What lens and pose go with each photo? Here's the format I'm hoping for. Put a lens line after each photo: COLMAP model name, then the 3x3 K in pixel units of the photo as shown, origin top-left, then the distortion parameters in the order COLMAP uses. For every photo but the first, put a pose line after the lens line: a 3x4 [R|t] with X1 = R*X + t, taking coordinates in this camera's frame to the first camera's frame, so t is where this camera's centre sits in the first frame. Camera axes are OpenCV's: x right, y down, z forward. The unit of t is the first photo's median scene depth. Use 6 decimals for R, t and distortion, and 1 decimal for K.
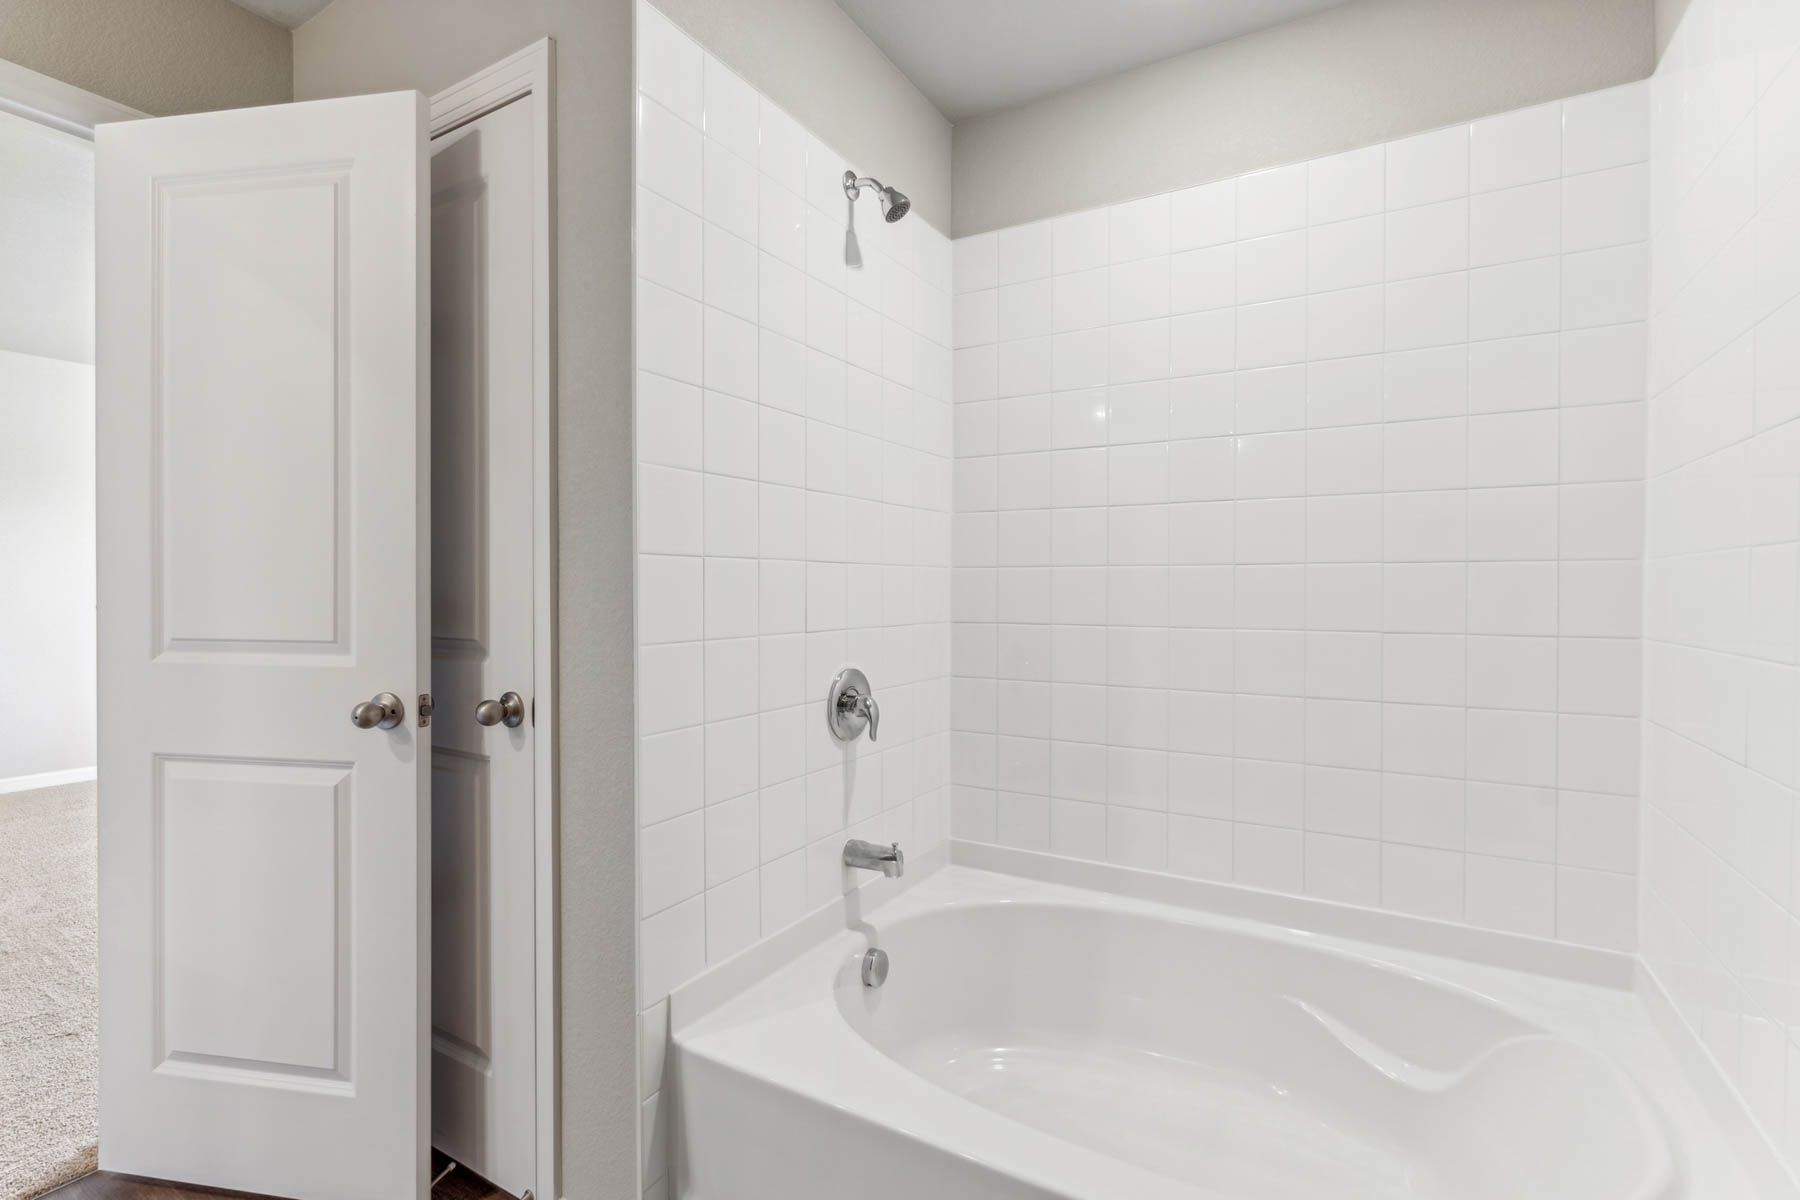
lens RADIAL K [[824.7, 0, 901.0], [0, 824.7, 603.5], [0, 0, 1]] dist [-0.000998, -0.000243]
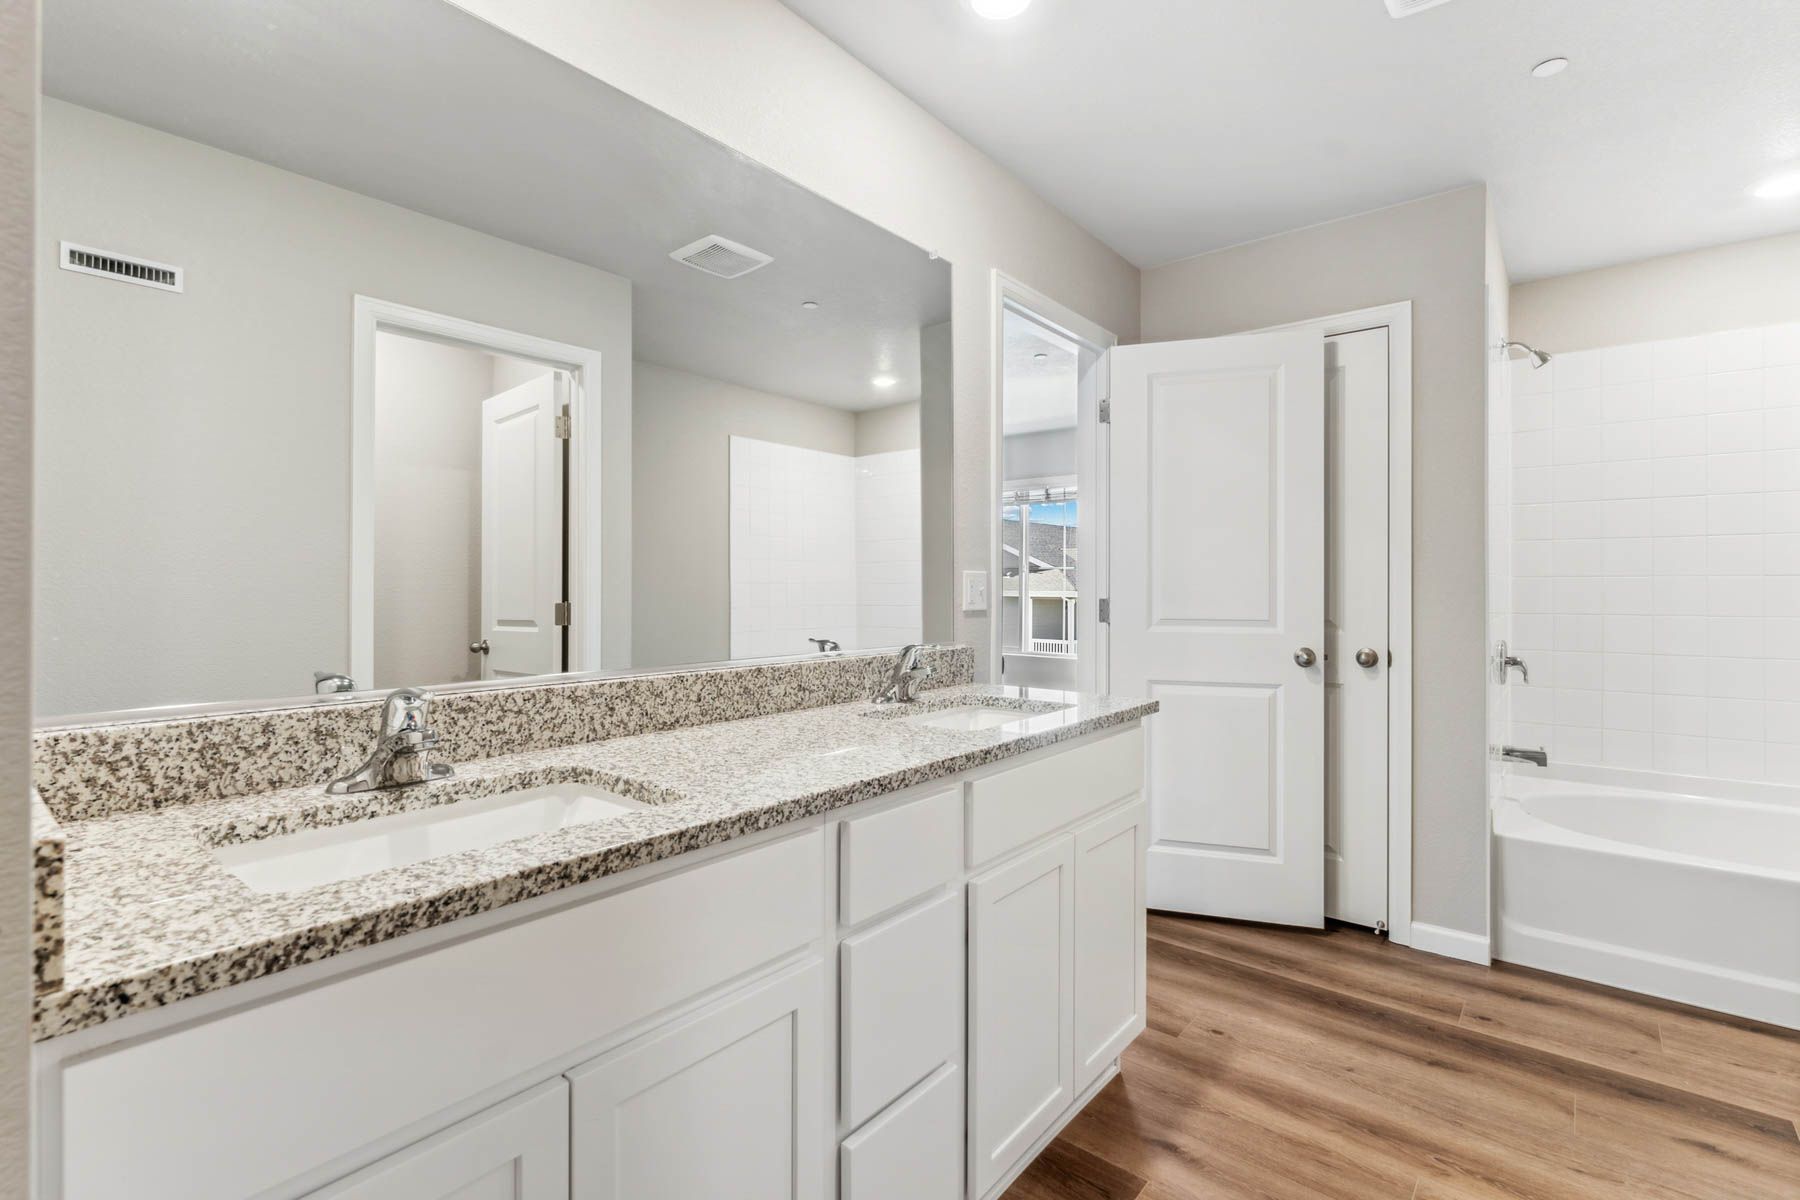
lens RADIAL K [[824.7, 0, 900.7], [0, 824.7, 593.6], [0, 0, 1]] dist [-0.000998, -0.000243]
pose [[0.988947, -0.002410, -0.148250, -1.234208], [0.000576, 0.999923, -0.012408, 0.007481], [0.148268, 0.012185, 0.988872, -0.981123]]
